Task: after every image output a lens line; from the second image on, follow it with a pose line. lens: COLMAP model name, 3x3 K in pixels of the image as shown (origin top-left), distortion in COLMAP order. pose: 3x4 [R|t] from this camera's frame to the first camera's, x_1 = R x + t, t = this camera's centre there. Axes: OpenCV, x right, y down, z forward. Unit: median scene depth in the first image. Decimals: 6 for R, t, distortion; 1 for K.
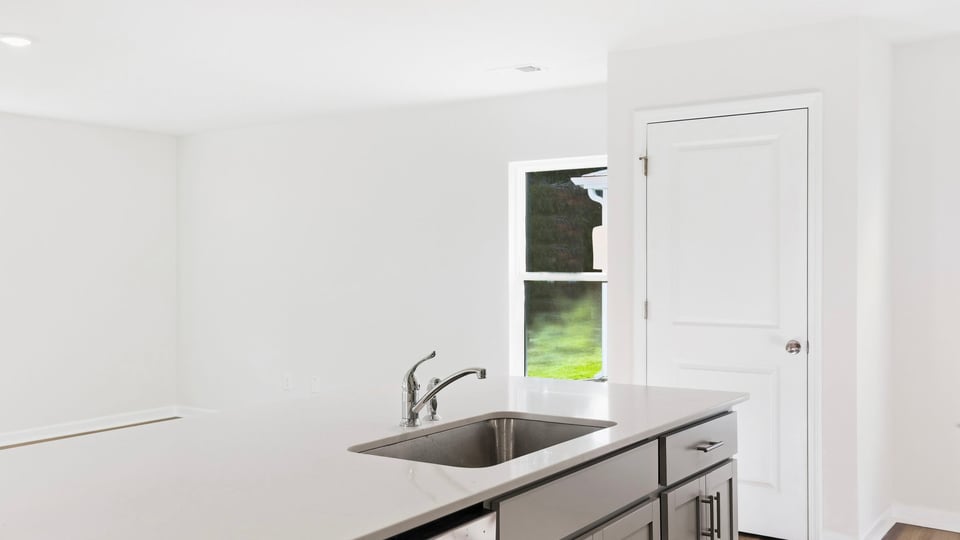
lens RADIAL K [[871.0, 0, 485.1], [0, 871.0, 261.2], [0, 0, 1]] dist [0.020716, 0.008704]
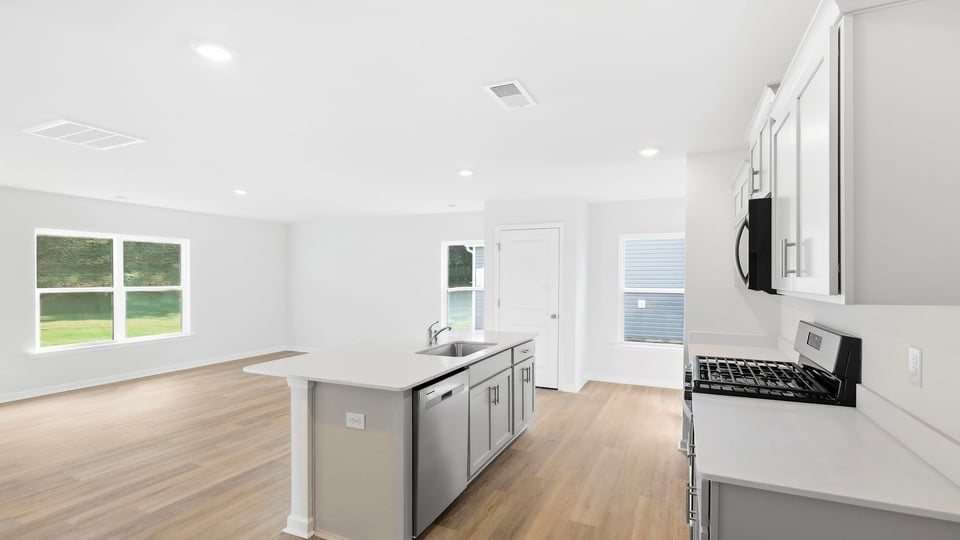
lens RADIAL K [[433.5, 0, 486.1], [0, 433.5, 278.8], [0, 0, 1]] dist [-0.003117, -0.000049]
pose [[0.982116, 0.004392, 0.188226, -0.156783], [-0.006719, 0.999909, 0.011729, -0.049505], [-0.188158, -0.012784, 0.982056, -0.414372]]
